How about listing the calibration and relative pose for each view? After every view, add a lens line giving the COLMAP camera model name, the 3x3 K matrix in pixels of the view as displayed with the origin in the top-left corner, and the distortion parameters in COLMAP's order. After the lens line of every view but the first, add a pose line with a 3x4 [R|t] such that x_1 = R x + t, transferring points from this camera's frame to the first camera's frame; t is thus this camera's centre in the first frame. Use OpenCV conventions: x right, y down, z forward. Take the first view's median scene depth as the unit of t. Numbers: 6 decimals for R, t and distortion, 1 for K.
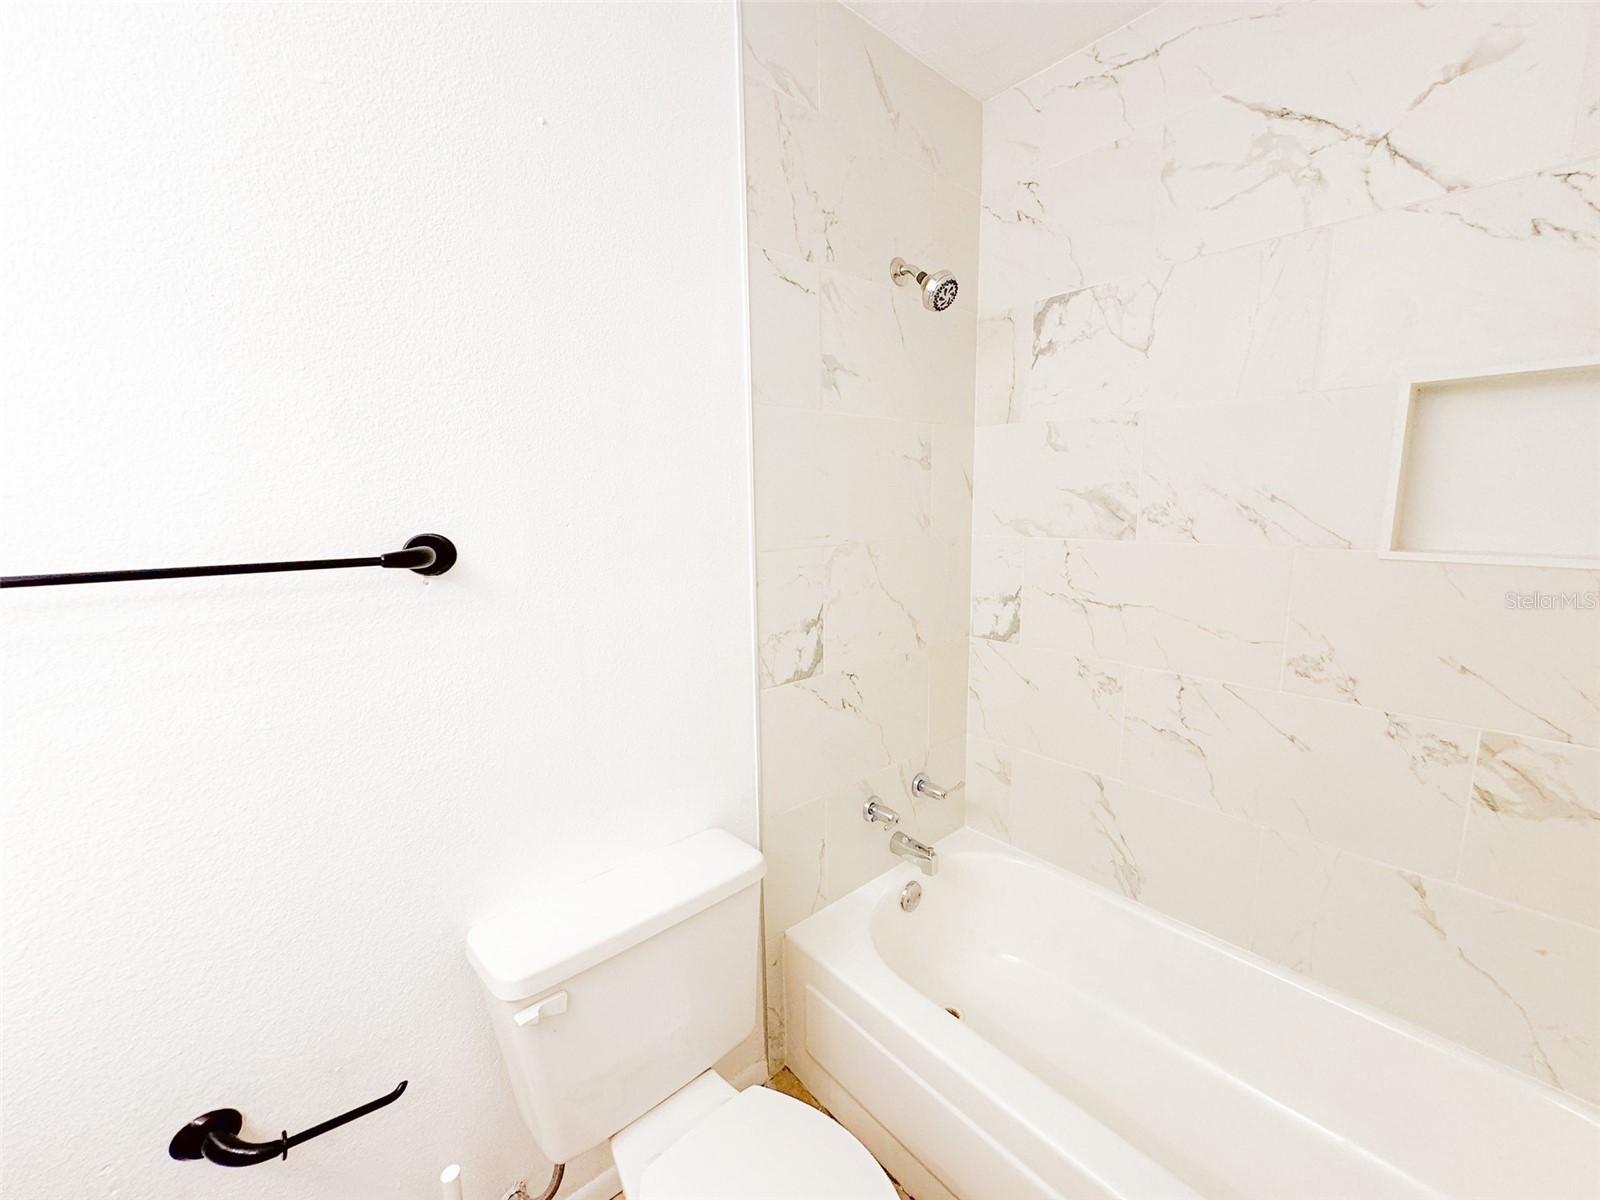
lens RADIAL K [[636.8, 0, 797.7], [0, 636.8, 597.8], [0, 0, 1]] dist [-0.002745, 0.000226]
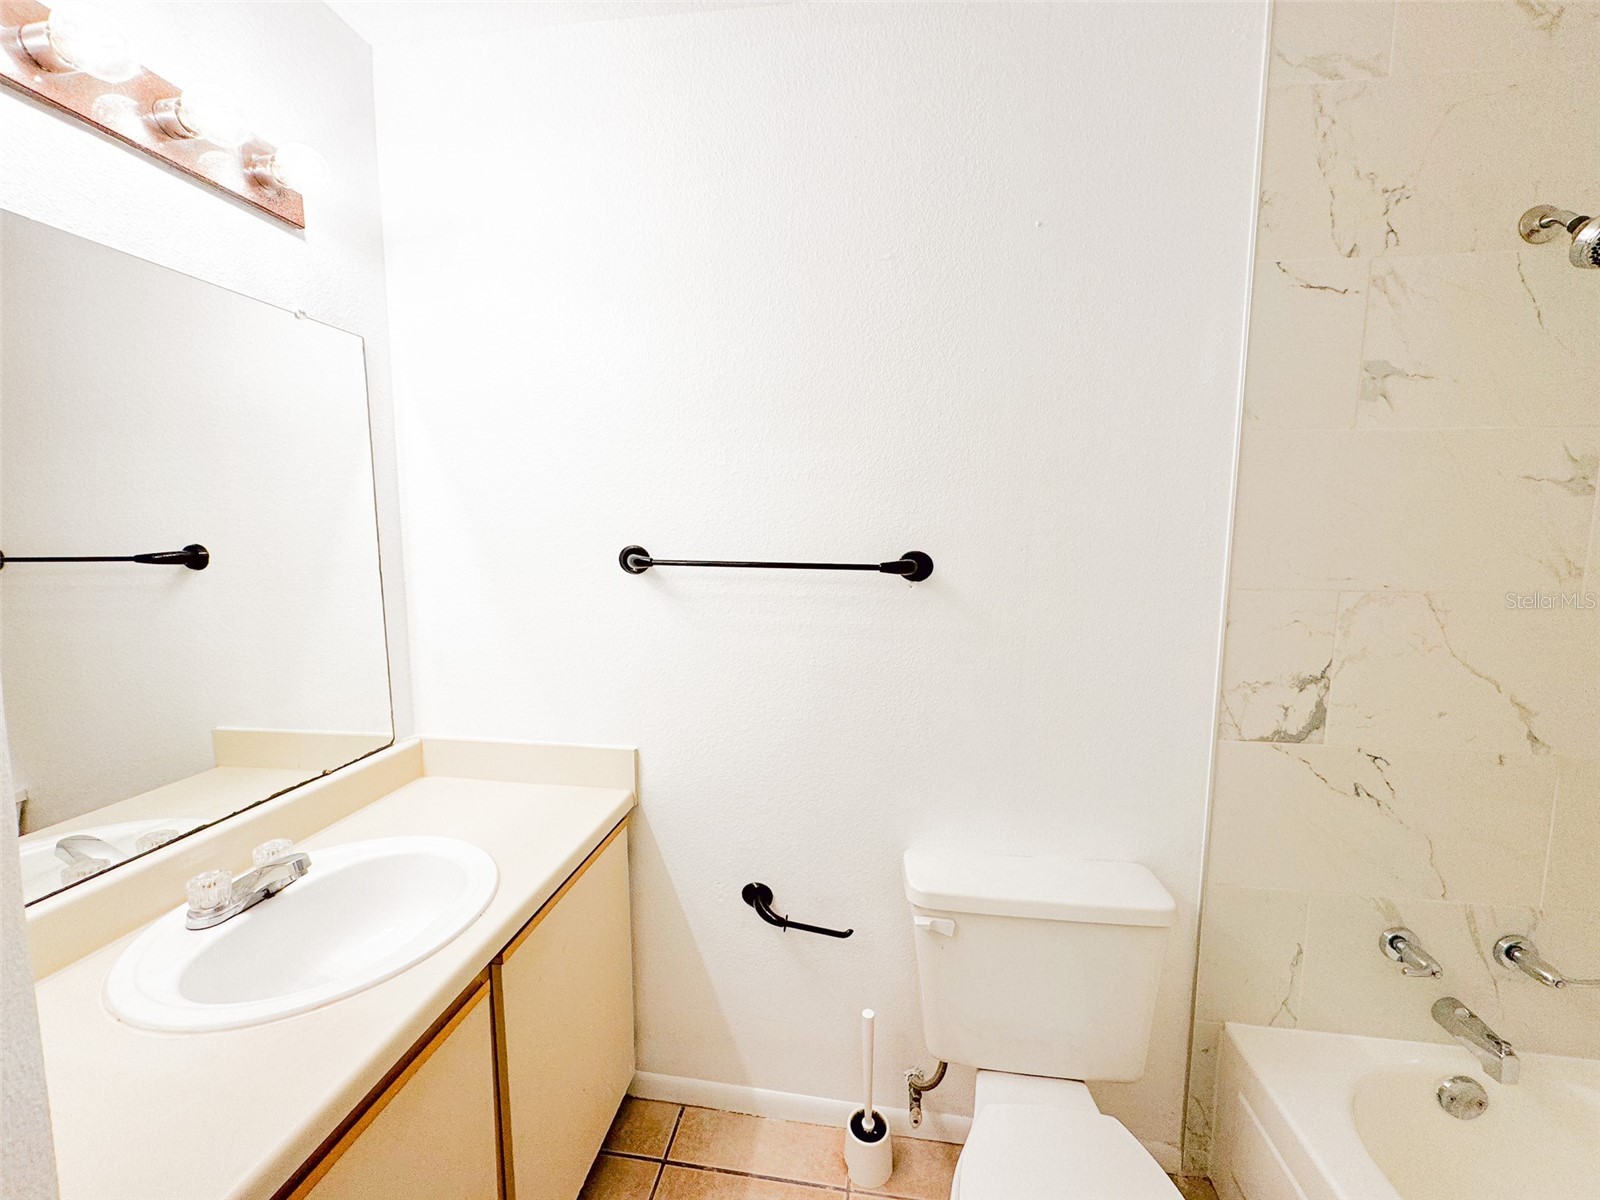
lens RADIAL K [[636.8, 0, 797.7], [0, 636.8, 597.8], [0, 0, 1]] dist [-0.002745, 0.000226]
pose [[0.658566, 0.100741, -0.745749, 0.194444], [-0.131543, 0.991152, 0.017727, 0.006666], [0.740937, 0.086424, 0.665991, -0.072791]]
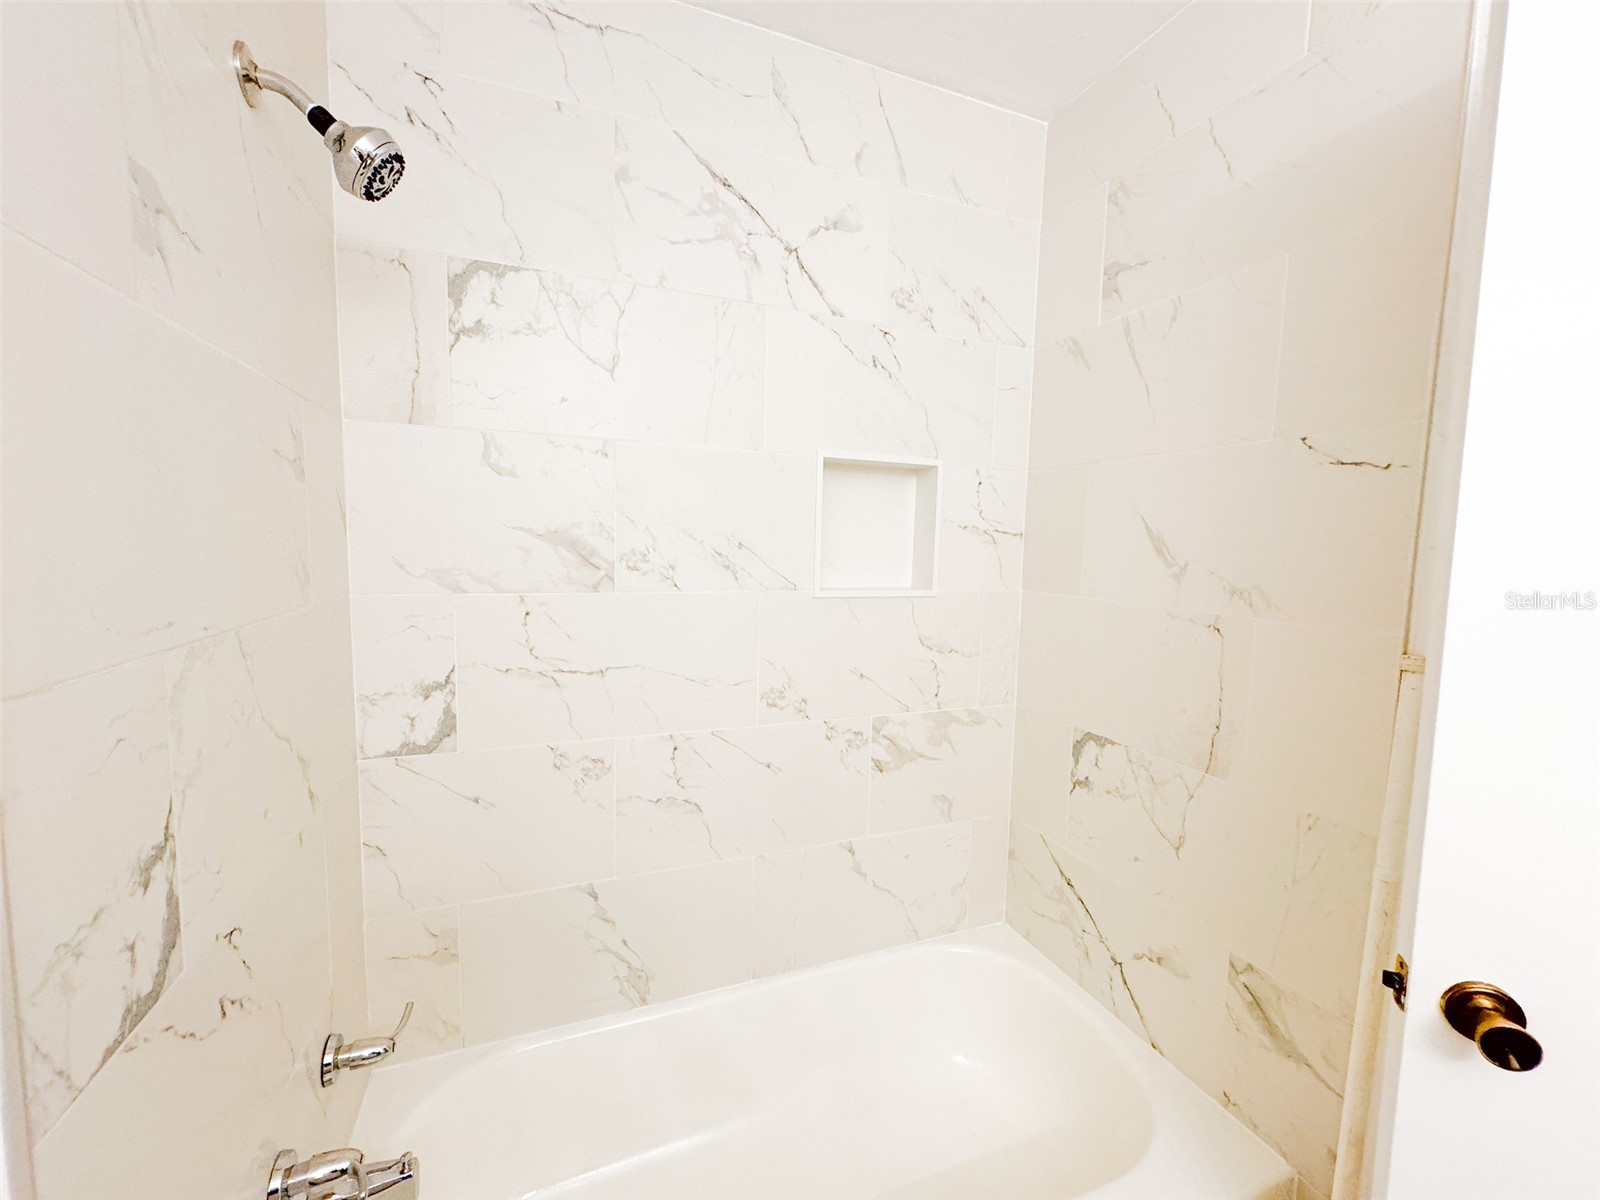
lens RADIAL K [[636.8, 0, 797.7], [0, 636.8, 597.8], [0, 0, 1]] dist [-0.002745, 0.000226]
pose [[0.336721, -0.063626, 0.939452, -0.194434], [0.118899, 0.992601, 0.024610, -0.077155], [-0.934067, 0.103413, 0.341795, 0.504801]]
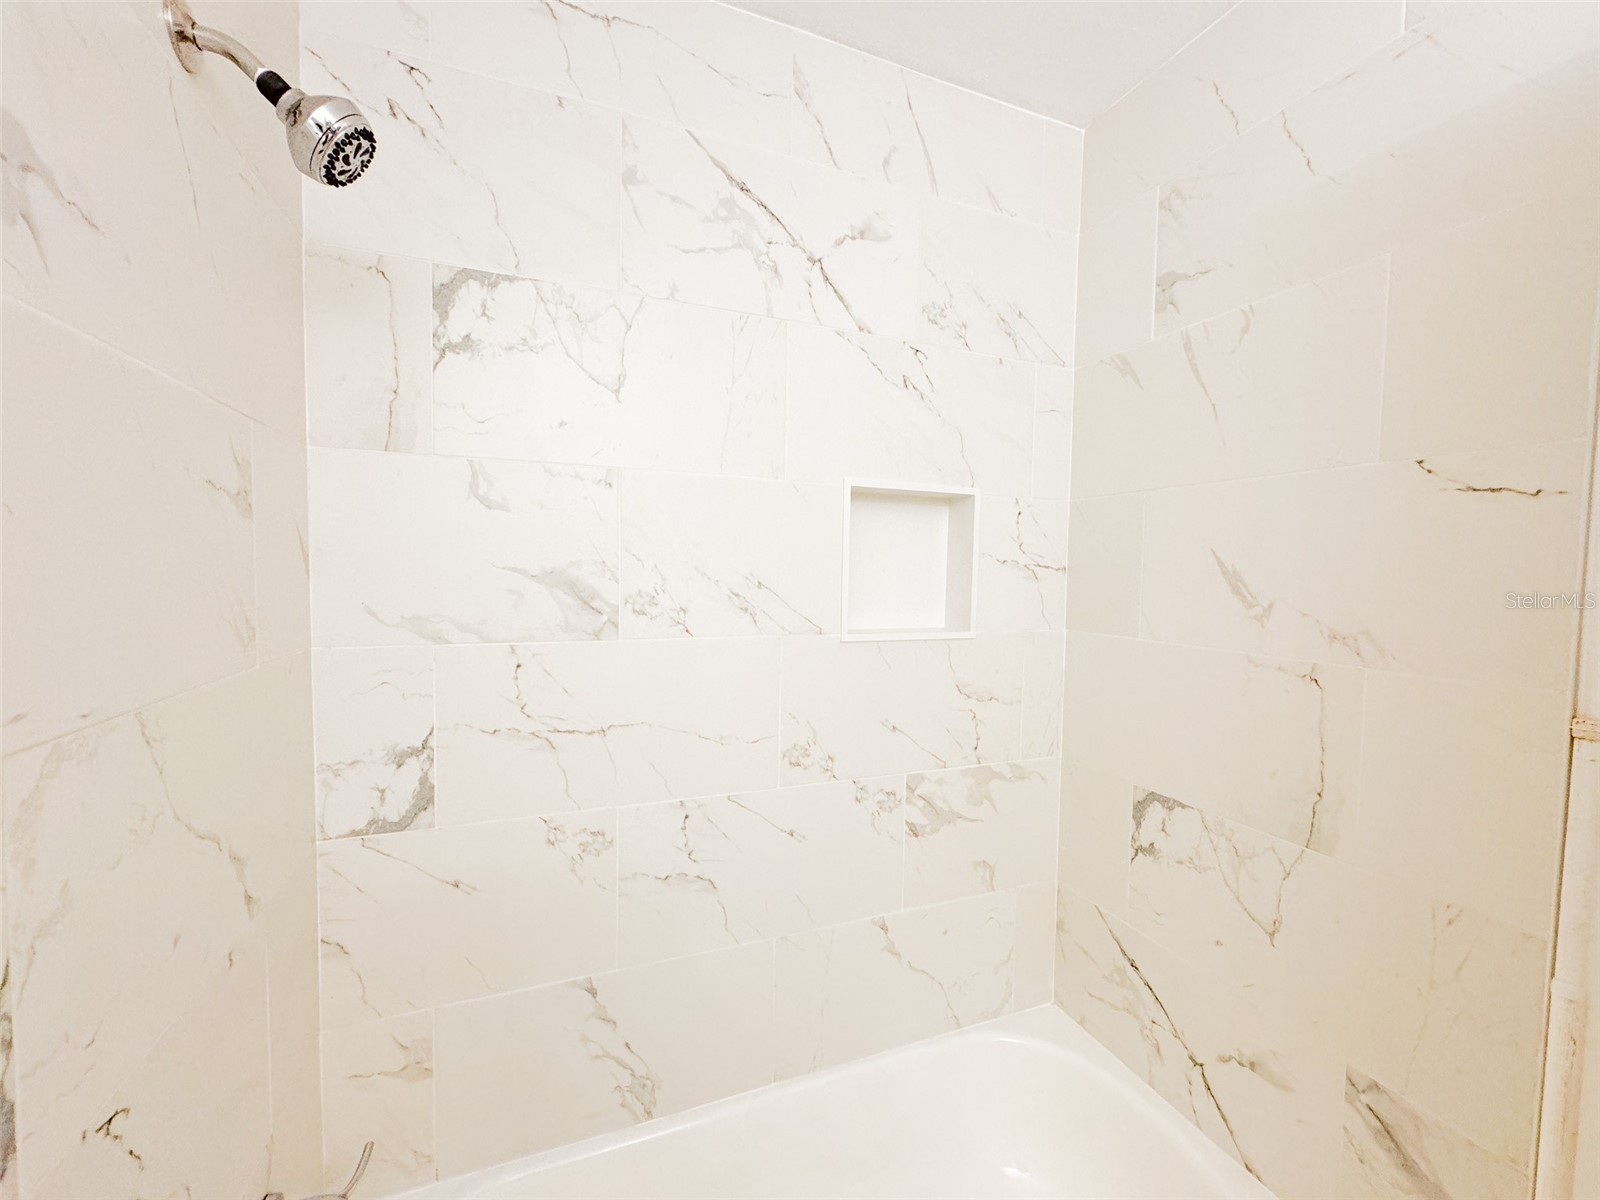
lens RADIAL K [[636.8, 0, 797.7], [0, 636.8, 597.8], [0, 0, 1]] dist [-0.002745, 0.000226]
pose [[0.334137, -0.024230, 0.942213, -0.106626], [0.125392, 0.991926, -0.018959, -0.102107], [-0.934146, 0.124481, 0.334478, 0.573268]]
